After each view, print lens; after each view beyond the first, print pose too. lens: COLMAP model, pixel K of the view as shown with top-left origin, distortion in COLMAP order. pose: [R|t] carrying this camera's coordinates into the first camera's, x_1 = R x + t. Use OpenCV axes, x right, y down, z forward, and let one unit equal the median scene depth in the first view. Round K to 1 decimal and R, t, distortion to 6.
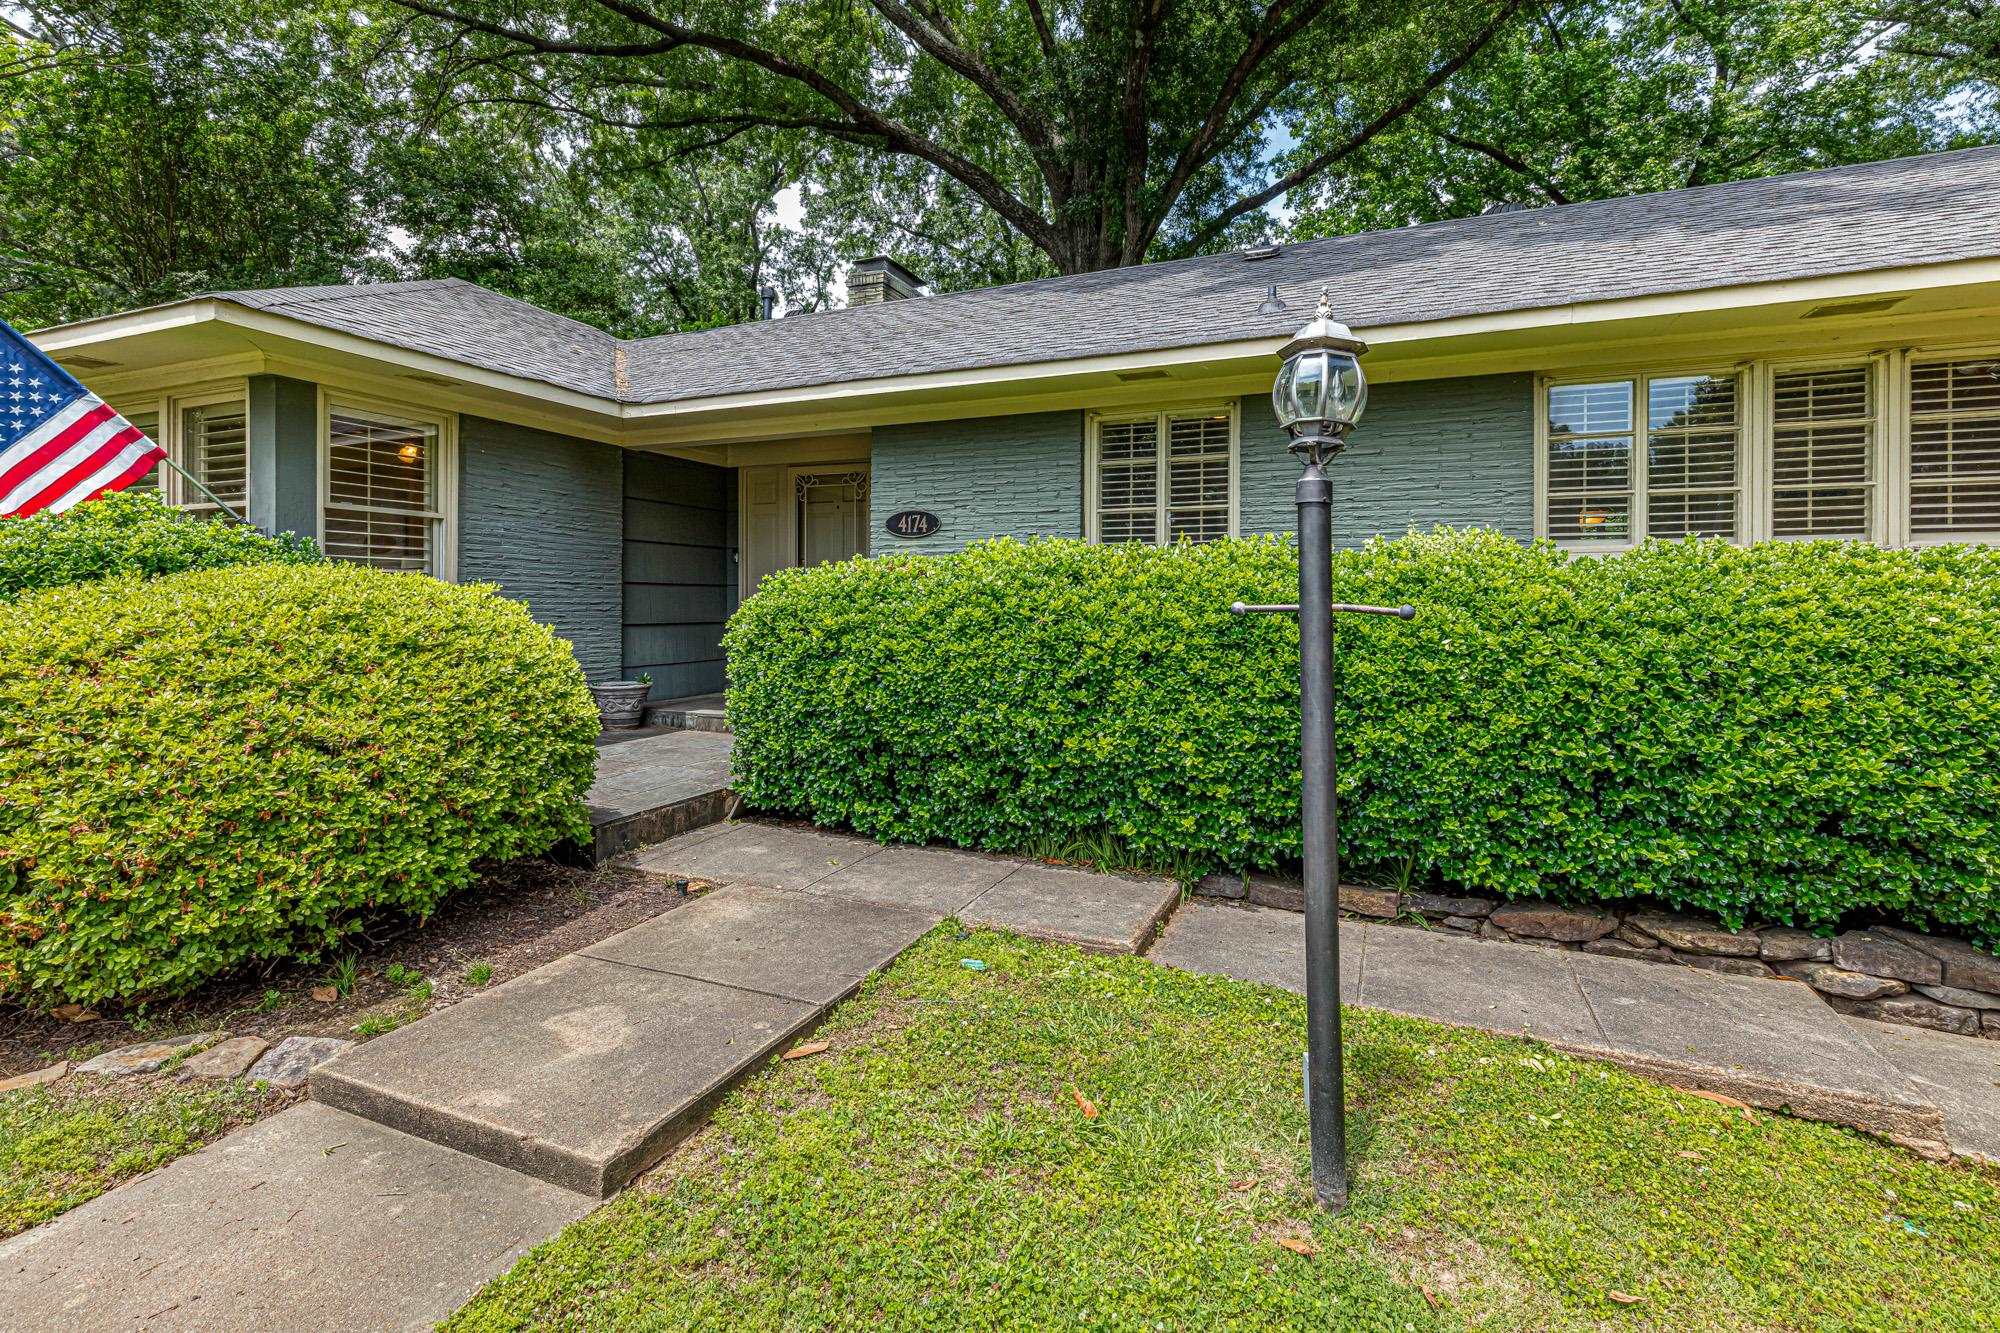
lens RADIAL K [[912.9, 0, 1003.4], [0, 912.9, 638.8], [0, 0, 1]] dist [0.000206, -0.000092]
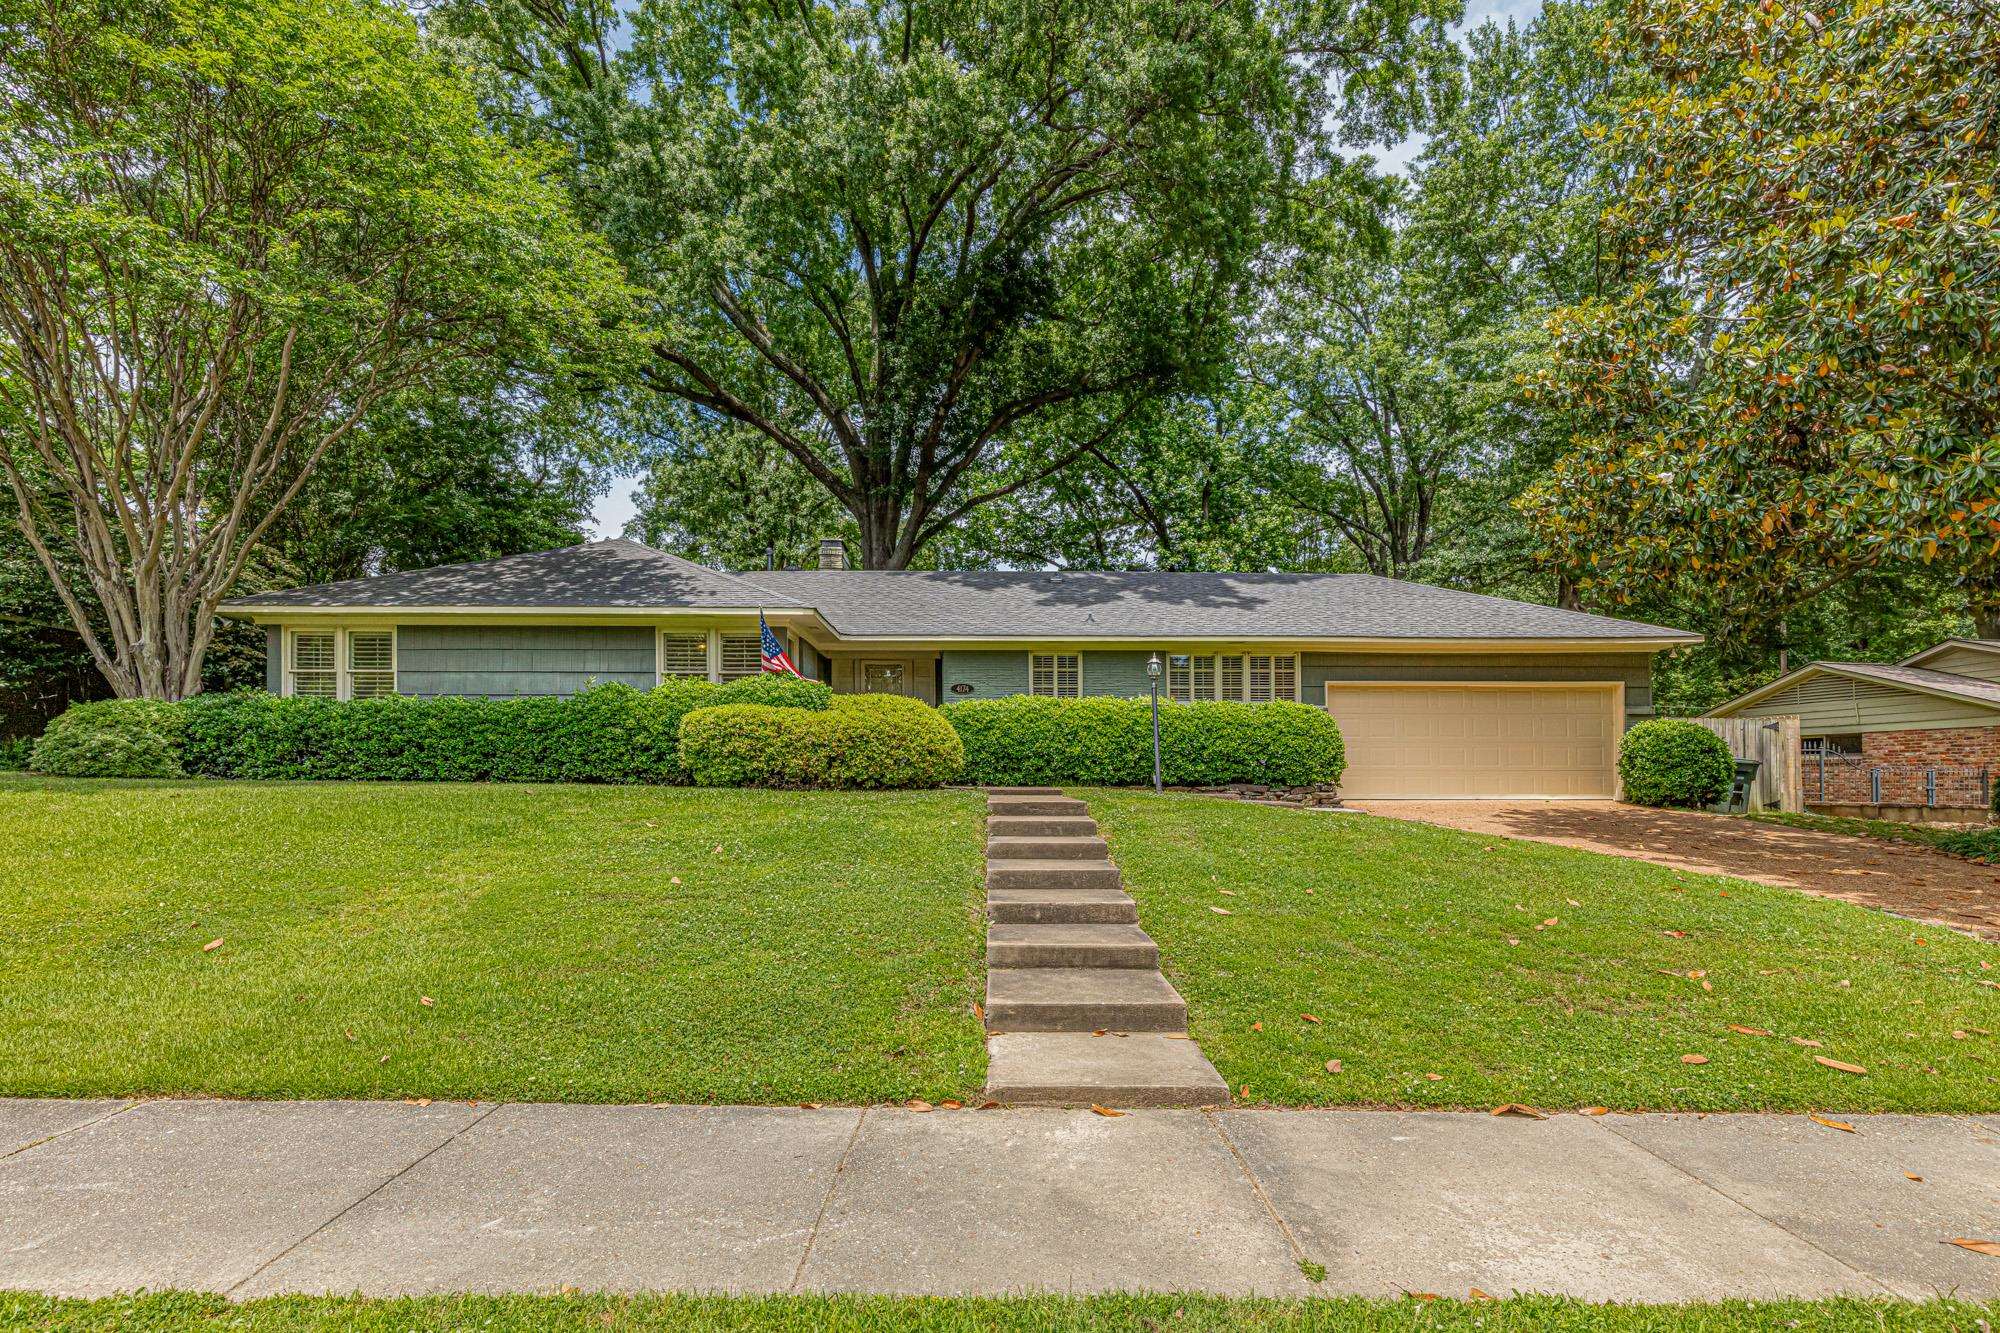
lens RADIAL K [[912.9, 0, 1003.4], [0, 912.9, 638.8], [0, 0, 1]] dist [0.000206, -0.000092]
pose [[0.921033, 0.052251, 0.385963, -1.102151], [0.015495, 0.985260, -0.170359, 0.200336], [-0.389176, 0.162887, 0.906648, -1.588738]]
